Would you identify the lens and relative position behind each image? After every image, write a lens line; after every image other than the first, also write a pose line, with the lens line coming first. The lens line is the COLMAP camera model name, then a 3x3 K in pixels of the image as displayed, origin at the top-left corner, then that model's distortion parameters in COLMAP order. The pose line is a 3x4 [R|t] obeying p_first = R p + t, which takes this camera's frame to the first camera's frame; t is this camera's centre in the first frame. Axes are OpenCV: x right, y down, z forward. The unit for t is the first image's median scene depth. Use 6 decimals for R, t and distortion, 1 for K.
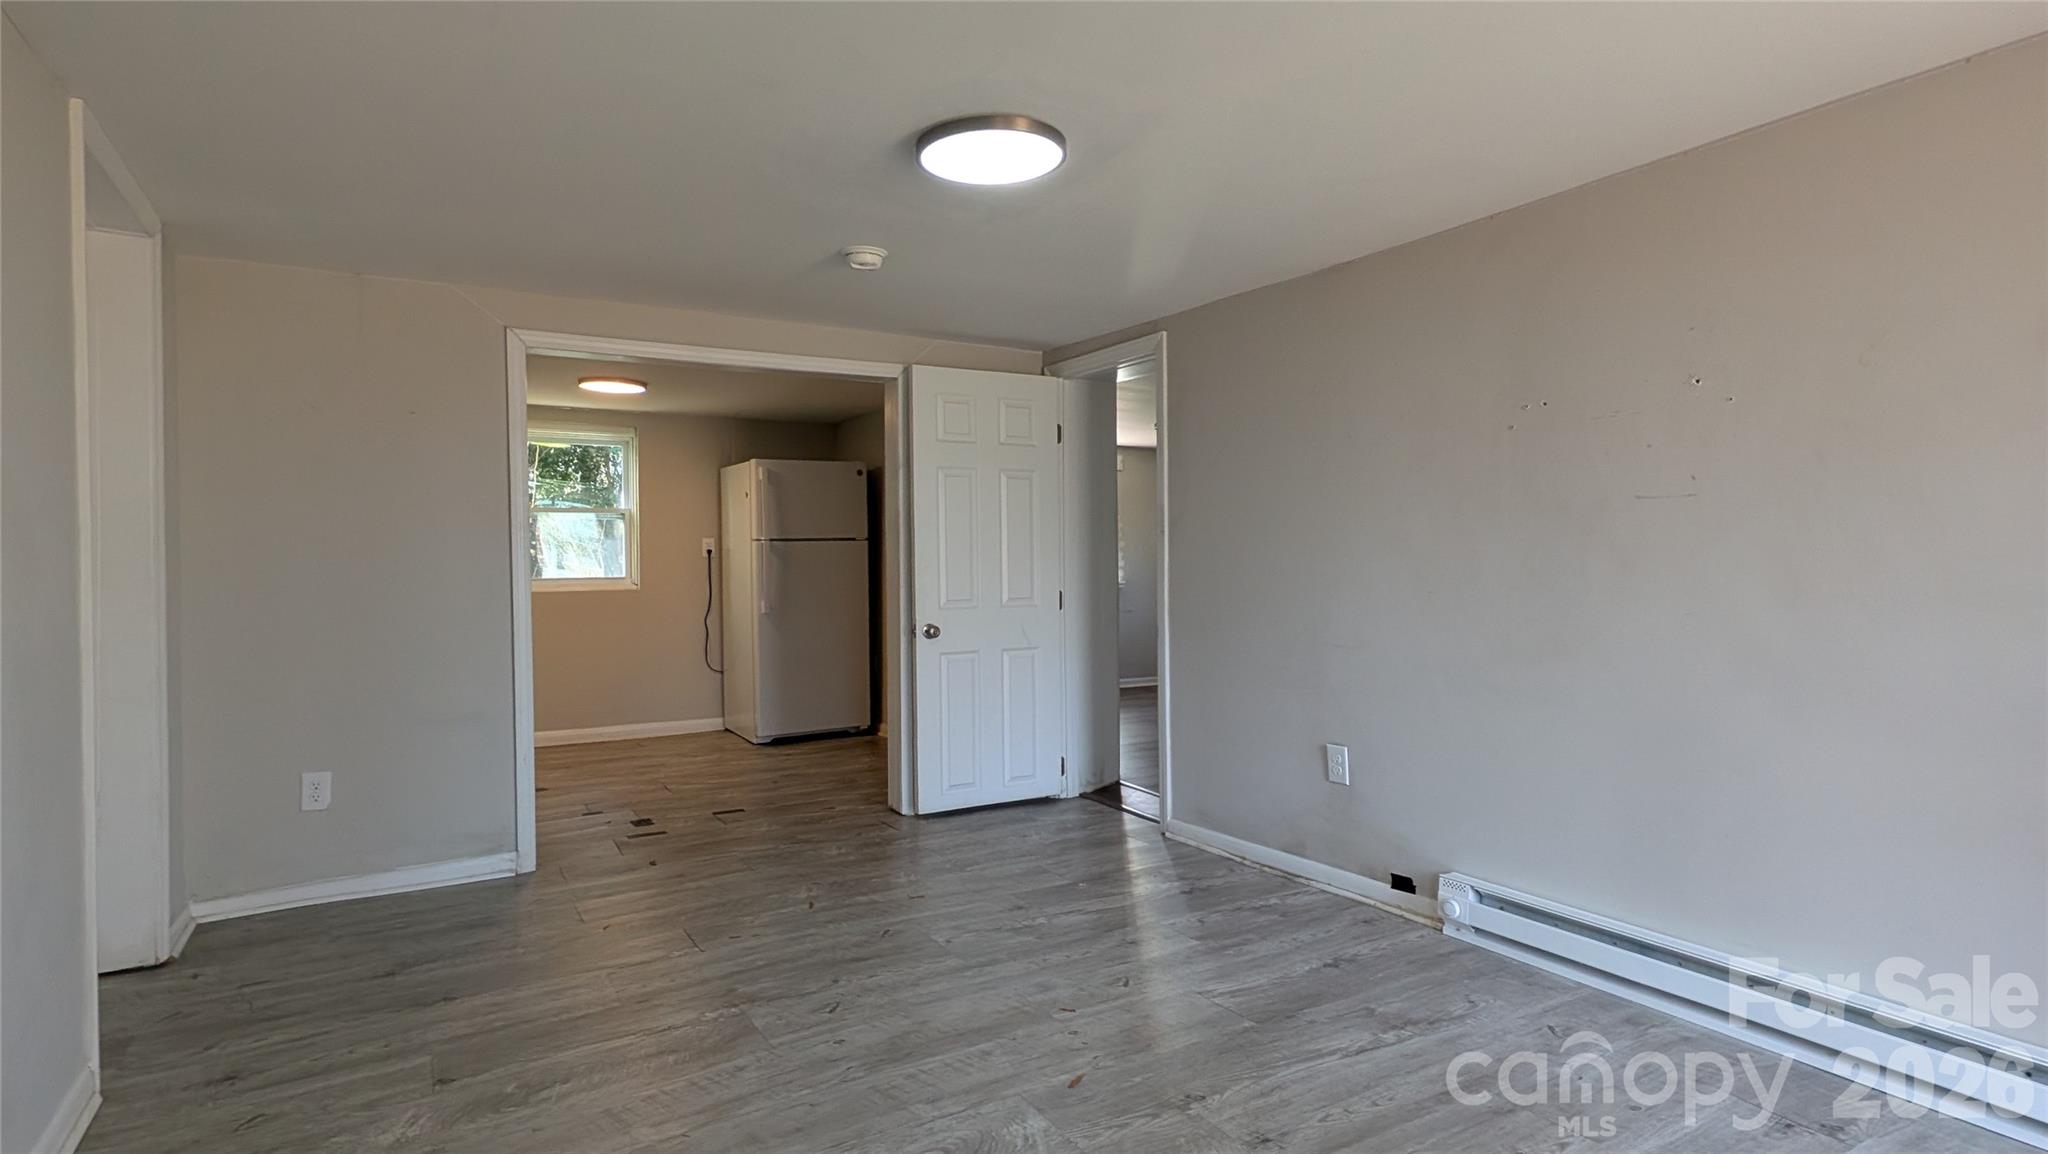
lens RADIAL K [[1038.5, 0, 1037.0], [0, 1038.5, 582.2], [0, 0, 1]] dist [0.016265, -0.000731]
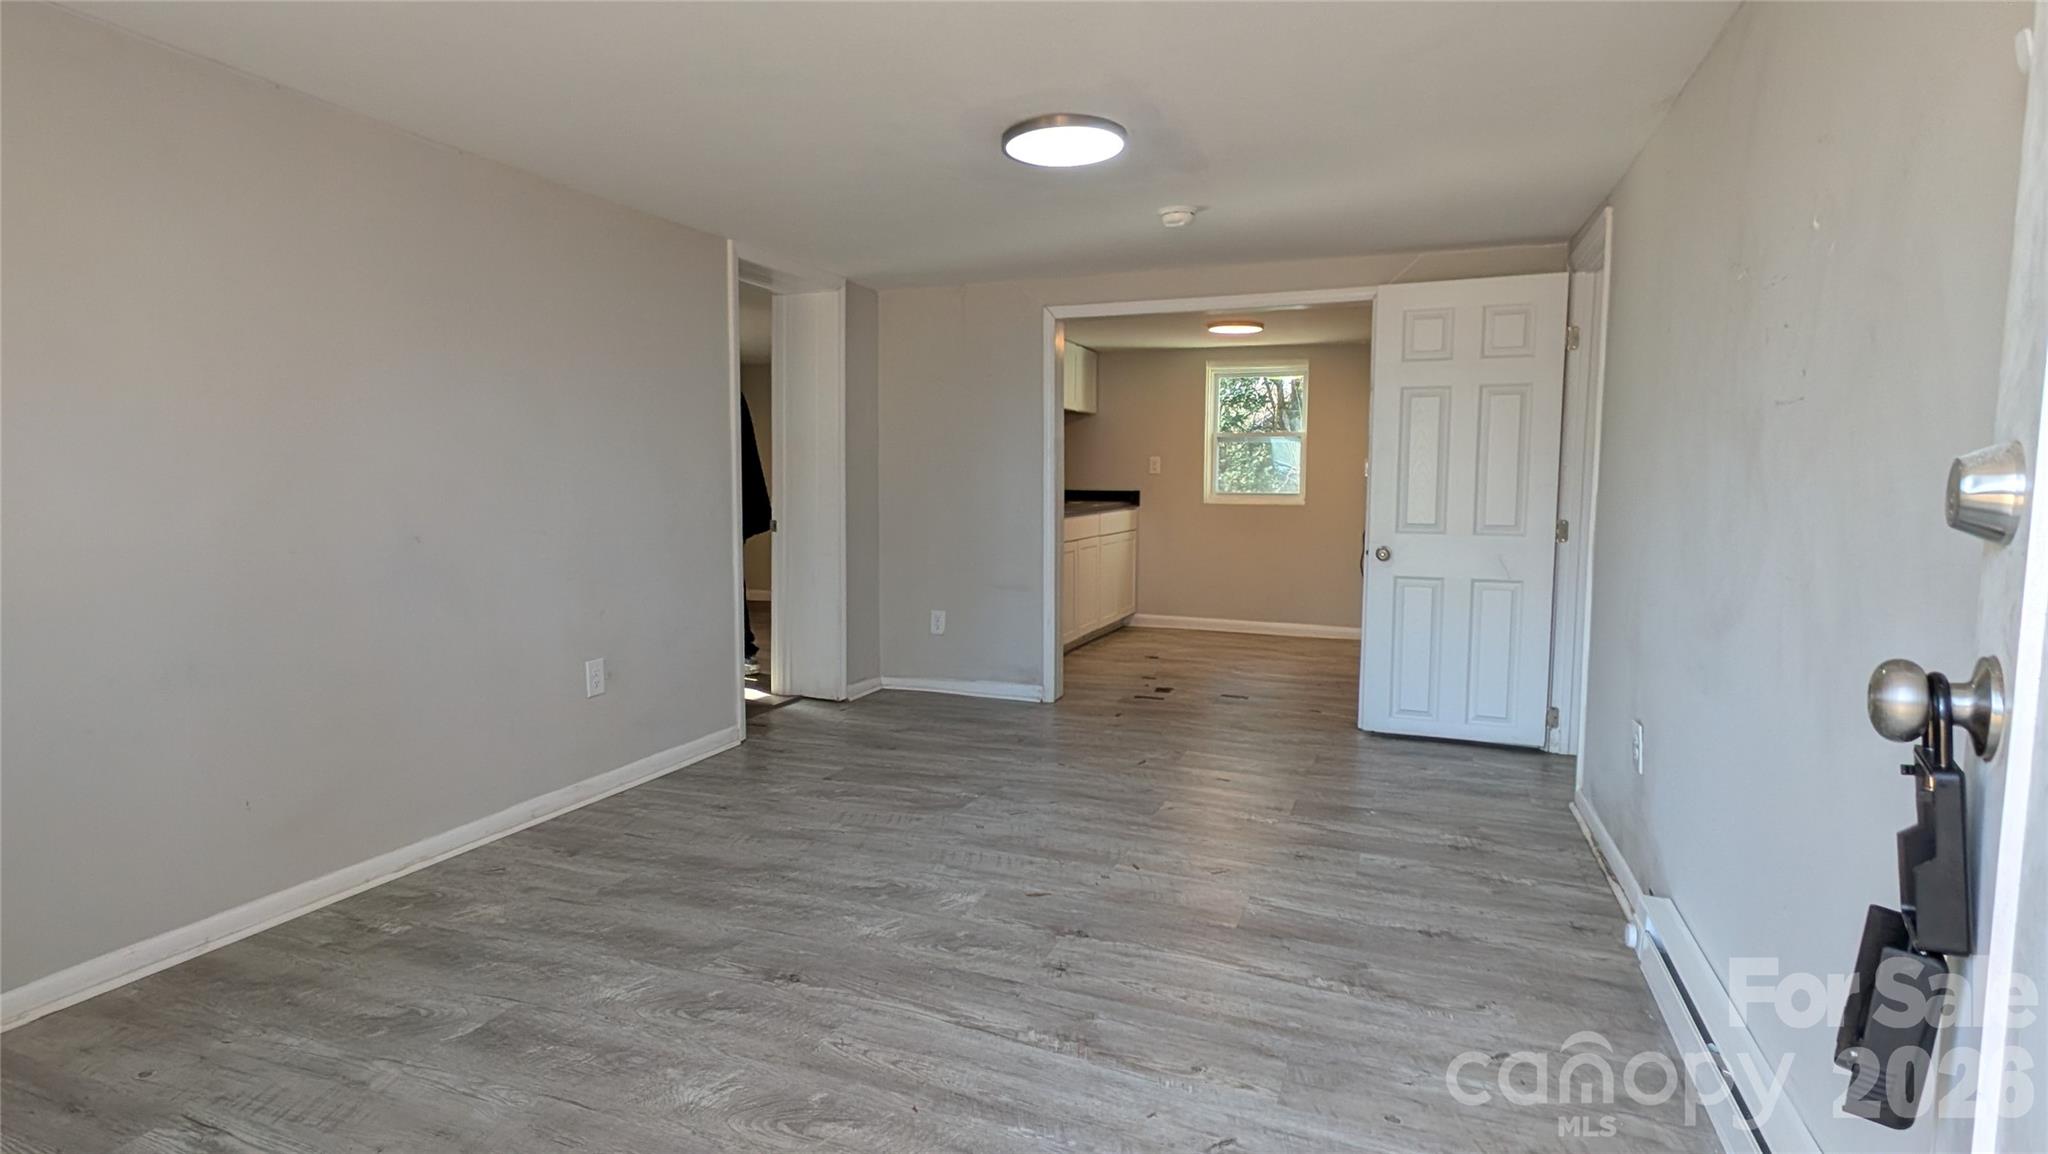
lens RADIAL K [[1038.5, 0, 1009.4], [0, 1038.5, 588.3], [0, 0, 1]] dist [0.016265, -0.000731]
pose [[0.603719, 0.095947, -0.791403, 0.523310], [-0.026745, 0.994610, 0.100181, -0.010574], [0.796749, -0.039315, 0.603030, 0.116607]]
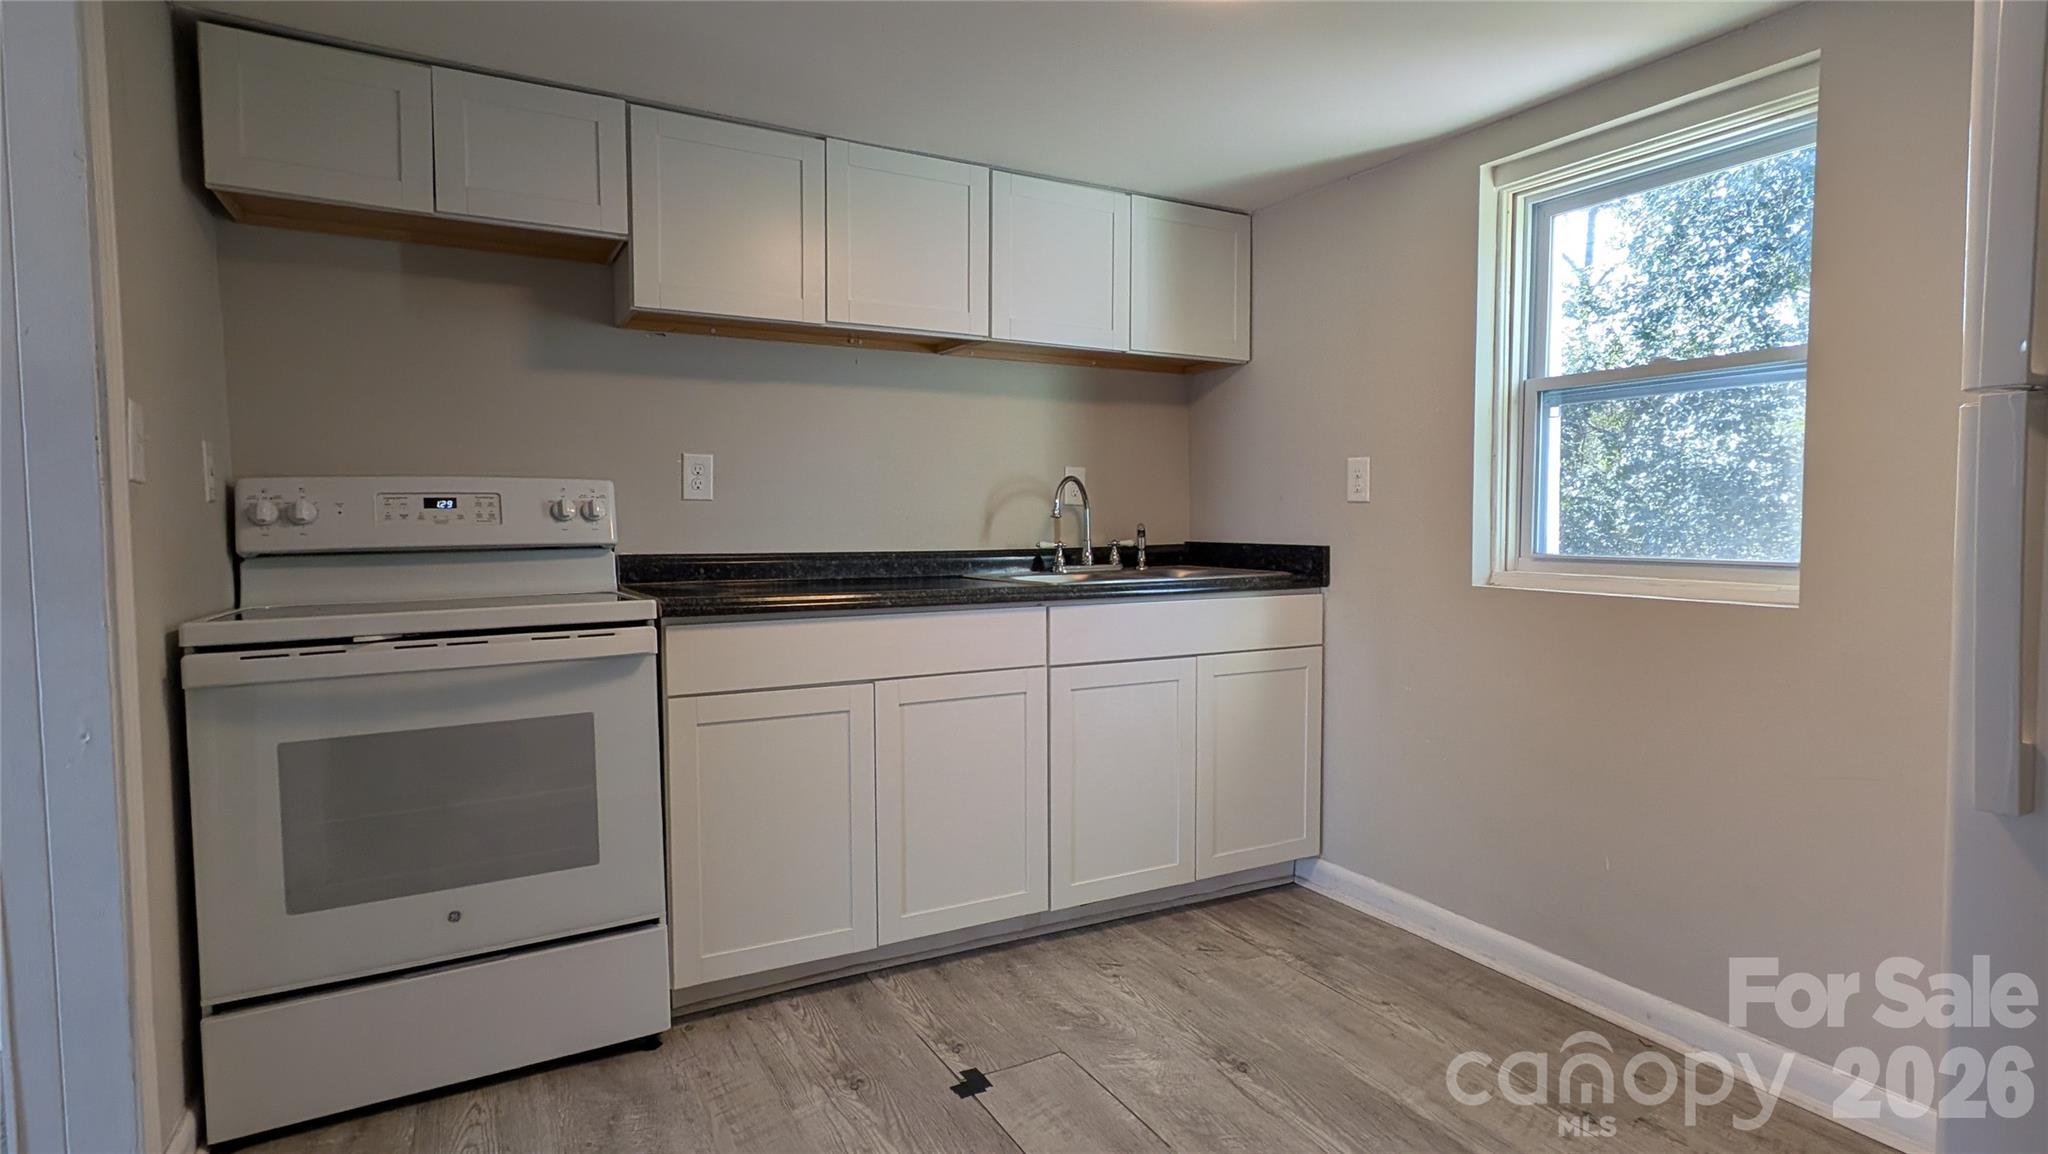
lens RADIAL K [[1038.5, 0, 1030.2], [0, 1038.5, 568.1], [0, 0, 1]] dist [0.016265, -0.000731]
pose [[-0.054106, 0.059878, -0.996738, -0.115566], [-0.021225, 0.997906, 0.061100, -0.030225], [0.998310, 0.024461, -0.052722, 1.306792]]
